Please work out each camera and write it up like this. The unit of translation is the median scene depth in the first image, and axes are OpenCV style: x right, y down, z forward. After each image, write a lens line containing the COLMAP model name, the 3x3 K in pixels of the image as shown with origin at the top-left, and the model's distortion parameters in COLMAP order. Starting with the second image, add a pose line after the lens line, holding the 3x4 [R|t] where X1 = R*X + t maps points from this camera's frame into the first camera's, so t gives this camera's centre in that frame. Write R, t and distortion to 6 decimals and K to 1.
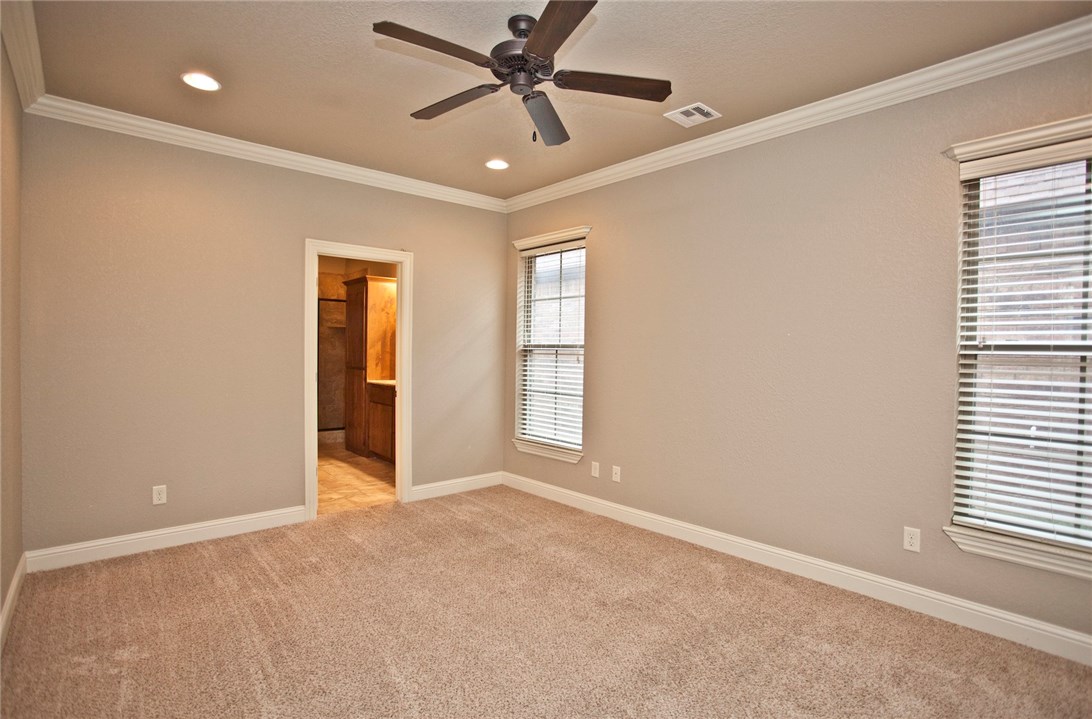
lens RADIAL K [[530.1, 0, 553.2], [0, 530.1, 359.3], [0, 0, 1]] dist [-0.068132, 0.038391]
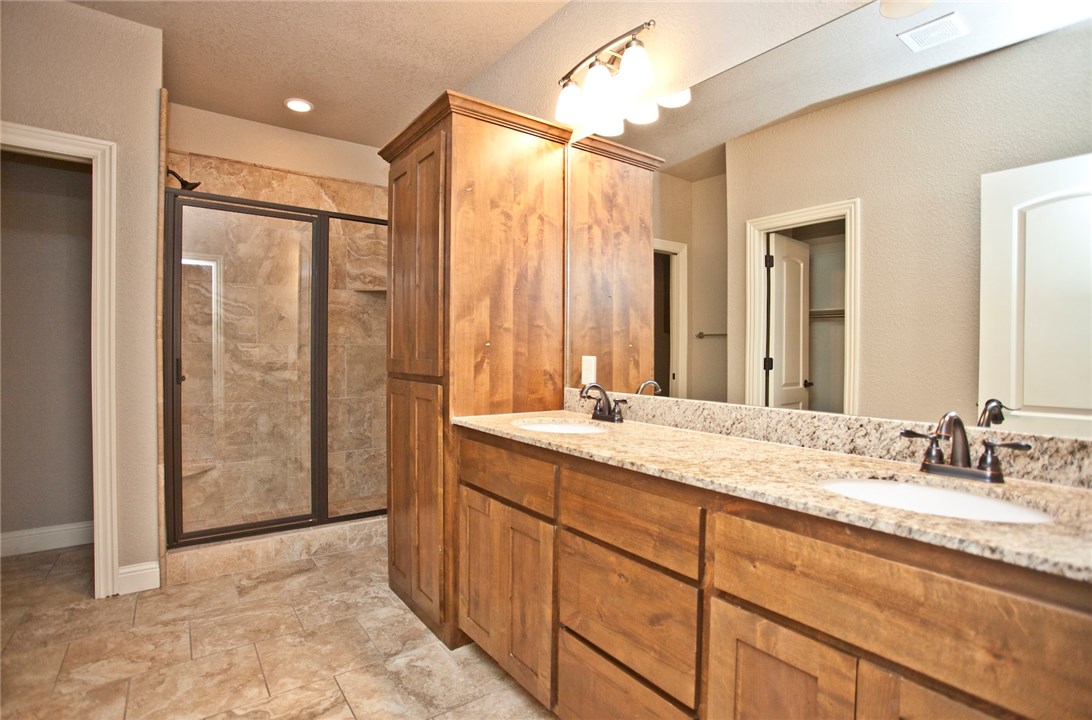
lens RADIAL K [[530.1, 0, 553.2], [0, 530.1, 359.8], [0, 0, 1]] dist [-0.068132, 0.038391]
pose [[0.996336, -0.003564, -0.085447, -0.390650], [0.003539, 0.999994, -0.000445, 0.008508], [0.085448, 0.000141, 0.996343, 1.013023]]
